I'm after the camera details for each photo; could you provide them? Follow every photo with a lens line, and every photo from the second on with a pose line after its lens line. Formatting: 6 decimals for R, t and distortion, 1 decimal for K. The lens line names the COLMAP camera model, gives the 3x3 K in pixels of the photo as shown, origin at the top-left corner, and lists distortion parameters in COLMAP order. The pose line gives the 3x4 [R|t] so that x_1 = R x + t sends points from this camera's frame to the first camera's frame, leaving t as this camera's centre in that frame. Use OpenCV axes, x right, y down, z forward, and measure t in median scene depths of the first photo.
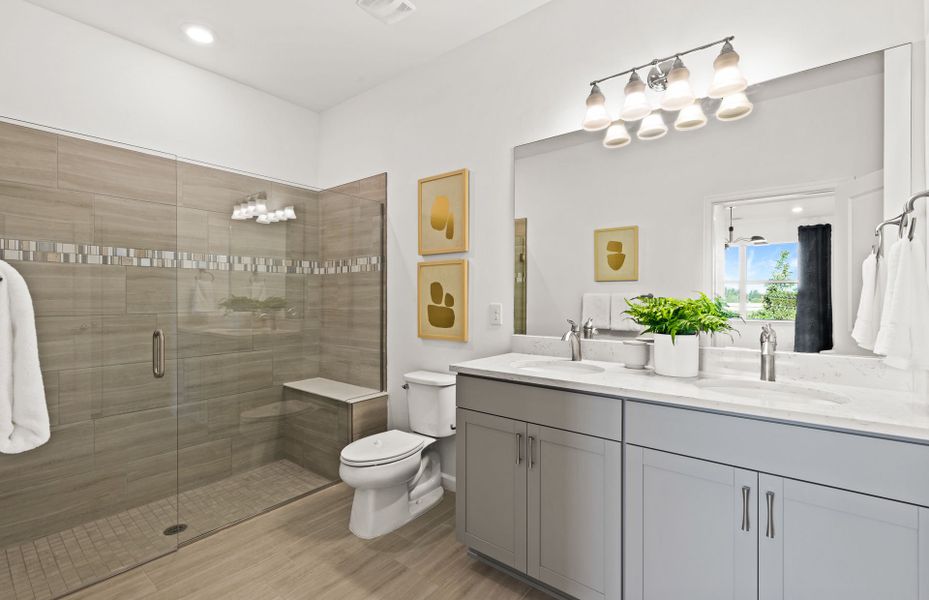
lens RADIAL K [[414.5, 0, 462.2], [0, 414.5, 298.7], [0, 0, 1]] dist [0.001895, 0.001583]
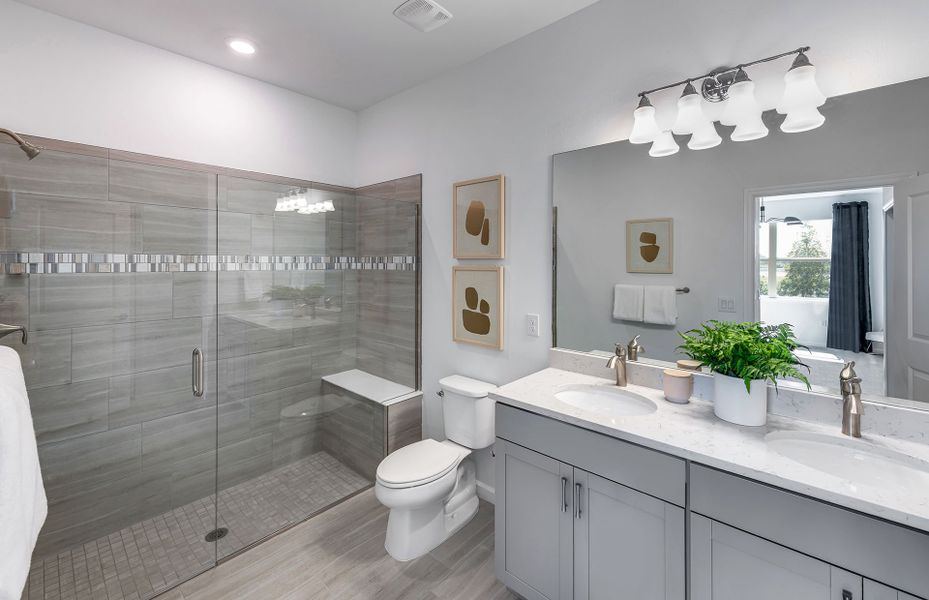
lens RADIAL K [[389.0, 0, 465.7], [0, 389.0, 265.7], [0, 0, 1]] dist [0.011106, -0.001656]
pose [[0.998281, 0.002195, -0.058566, -0.023017], [-0.002224, 0.999997, -0.000431, -0.098762], [0.058564, 0.000561, 0.998283, 0.069196]]
